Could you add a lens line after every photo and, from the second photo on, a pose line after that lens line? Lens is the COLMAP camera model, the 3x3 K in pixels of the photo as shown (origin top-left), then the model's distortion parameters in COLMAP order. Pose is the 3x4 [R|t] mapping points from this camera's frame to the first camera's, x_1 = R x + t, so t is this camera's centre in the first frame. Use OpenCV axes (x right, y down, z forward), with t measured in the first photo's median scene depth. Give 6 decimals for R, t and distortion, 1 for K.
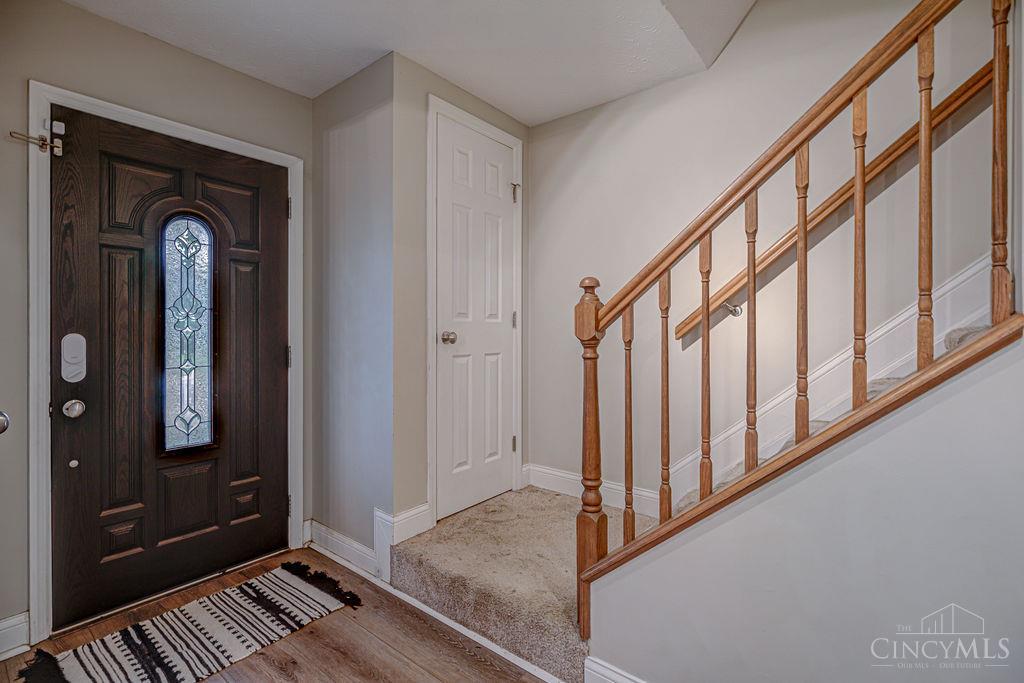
lens RADIAL K [[469.0, 0, 507.3], [0, 469.0, 326.9], [0, 0, 1]] dist [-0.002541, -0.000884]
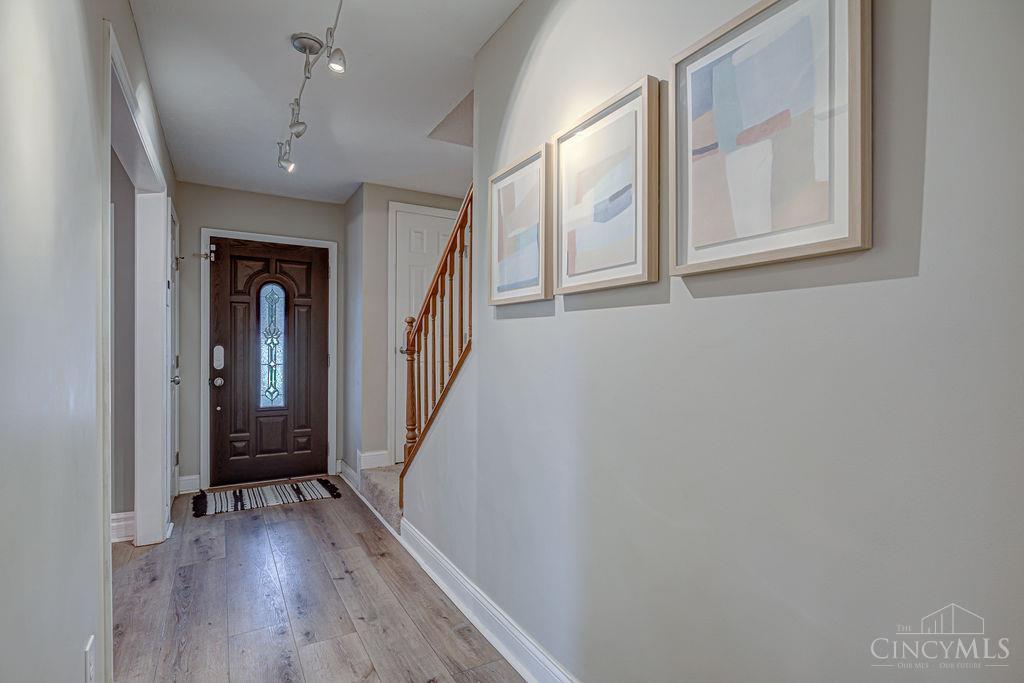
lens RADIAL K [[502.8, 0, 511.1], [0, 502.8, 342.9], [0, 0, 1]] dist [0.000284, 0.000135]
pose [[0.932866, 0.003923, -0.360201, 1.001069], [-0.004261, 0.999991, -0.000144, -0.003044], [0.360197, 0.001669, 0.932875, -0.565972]]
